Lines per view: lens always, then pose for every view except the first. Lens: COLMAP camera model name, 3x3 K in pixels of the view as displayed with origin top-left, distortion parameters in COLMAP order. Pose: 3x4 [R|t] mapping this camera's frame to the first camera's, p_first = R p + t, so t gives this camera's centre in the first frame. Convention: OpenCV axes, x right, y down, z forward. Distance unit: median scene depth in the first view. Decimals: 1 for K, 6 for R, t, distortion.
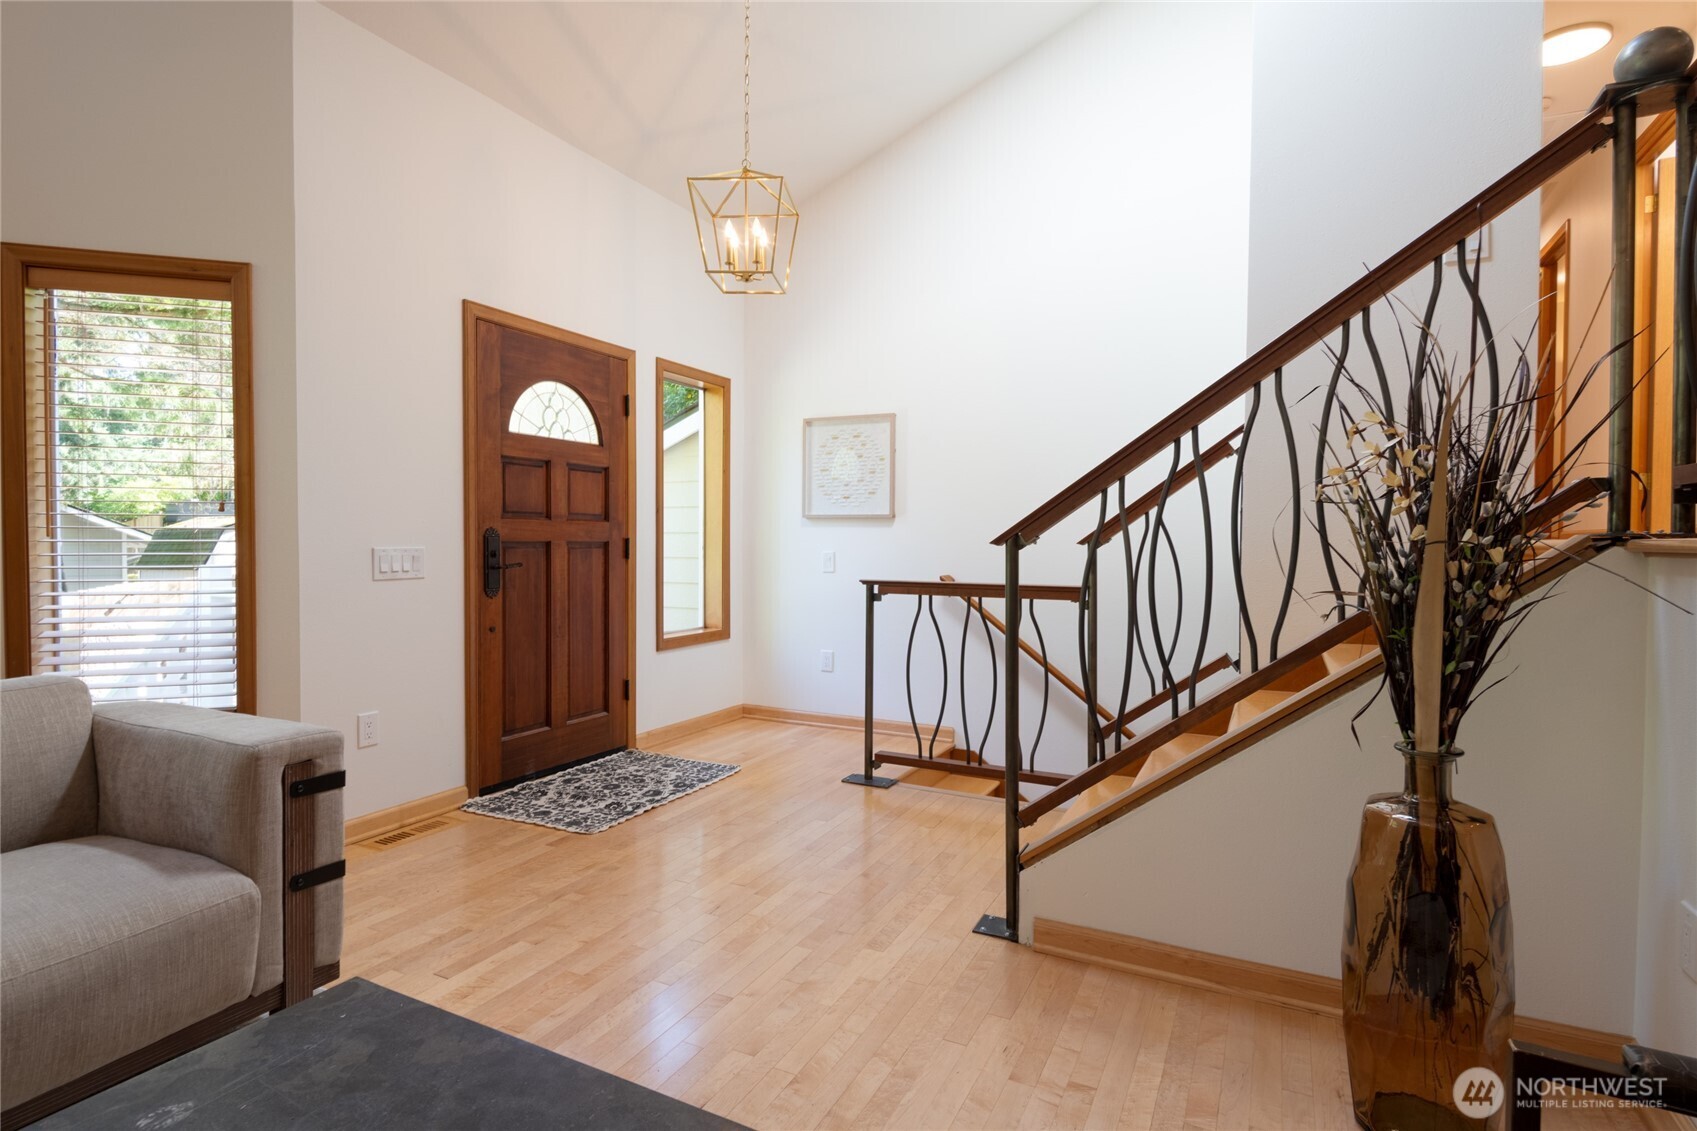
lens RADIAL K [[857.6, 0, 848.5], [0, 857.6, 565.5], [0, 0, 1]] dist [-0.063303, -0.000164]
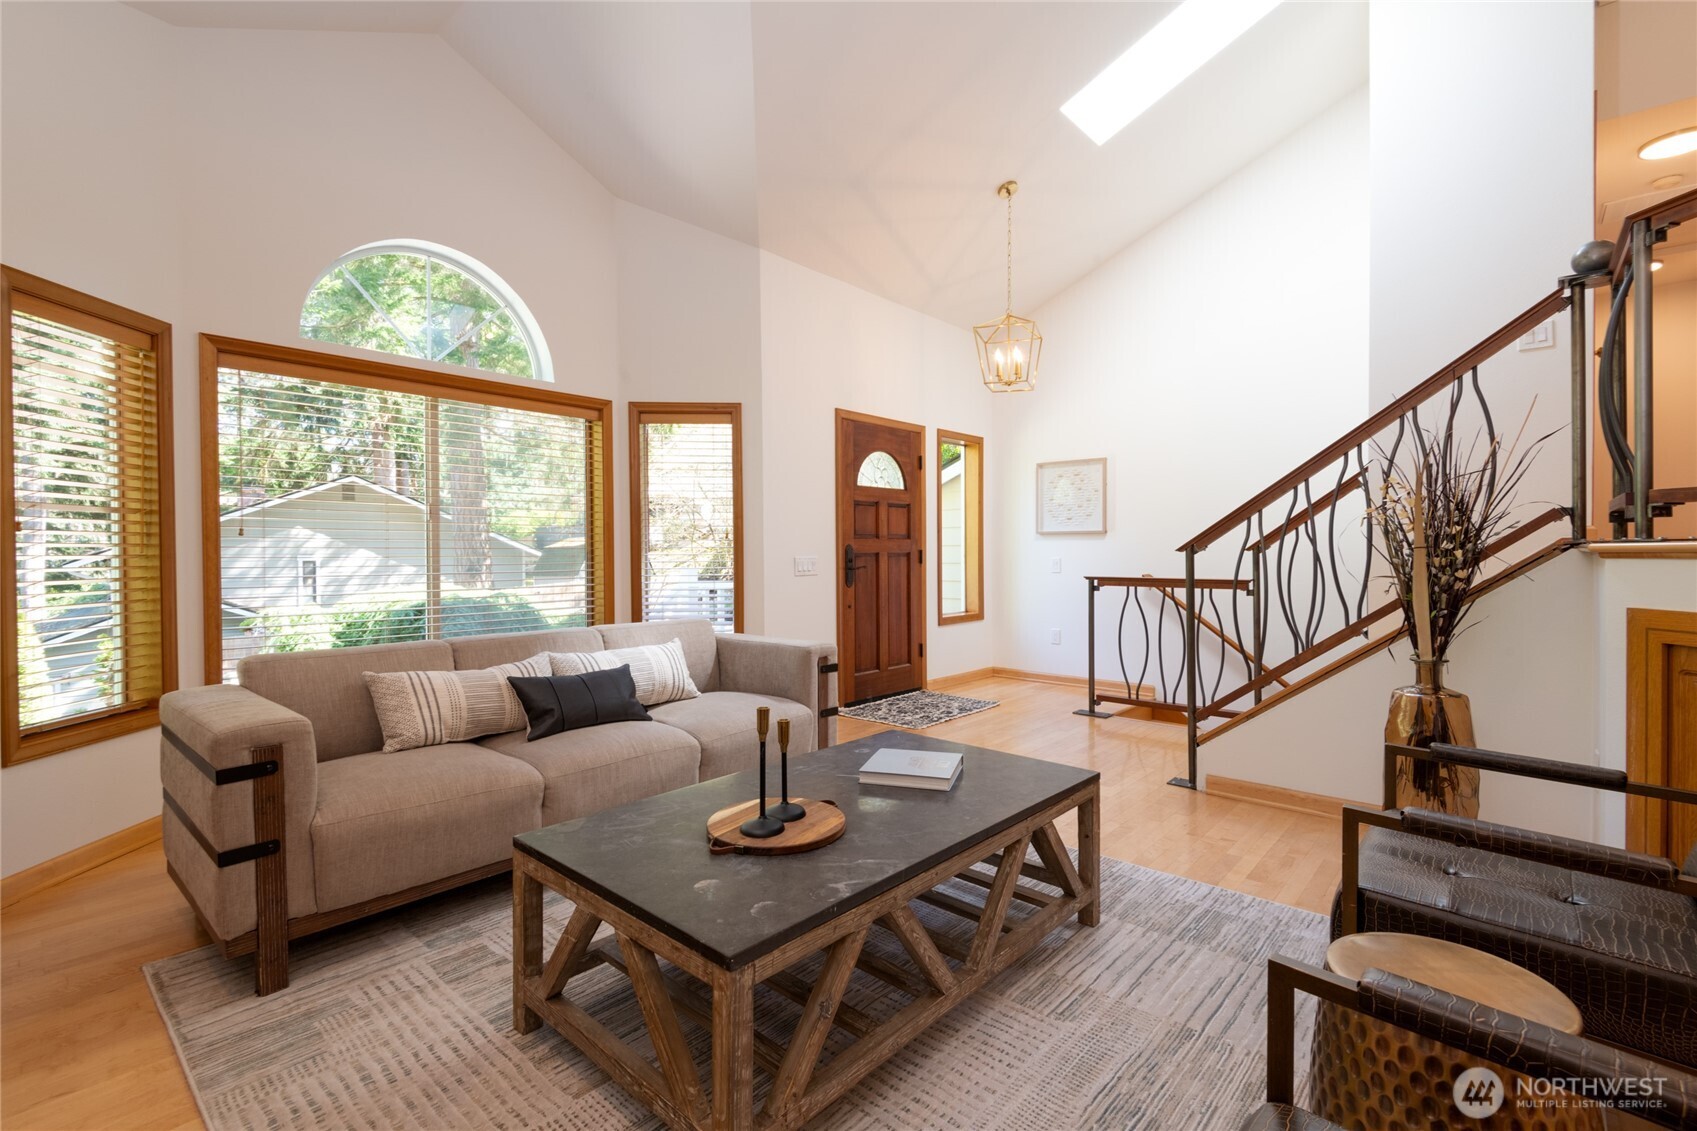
lens RADIAL K [[773.2, 0, 825.0], [0, 773.2, 563.3], [0, 0, 1]] dist [0.002397, -0.019976]
pose [[0.960658, -0.007321, -0.277639, -0.047261], [0.003905, 0.999910, -0.012854, 0.009826], [0.277708, 0.011264, 0.960599, -0.415539]]
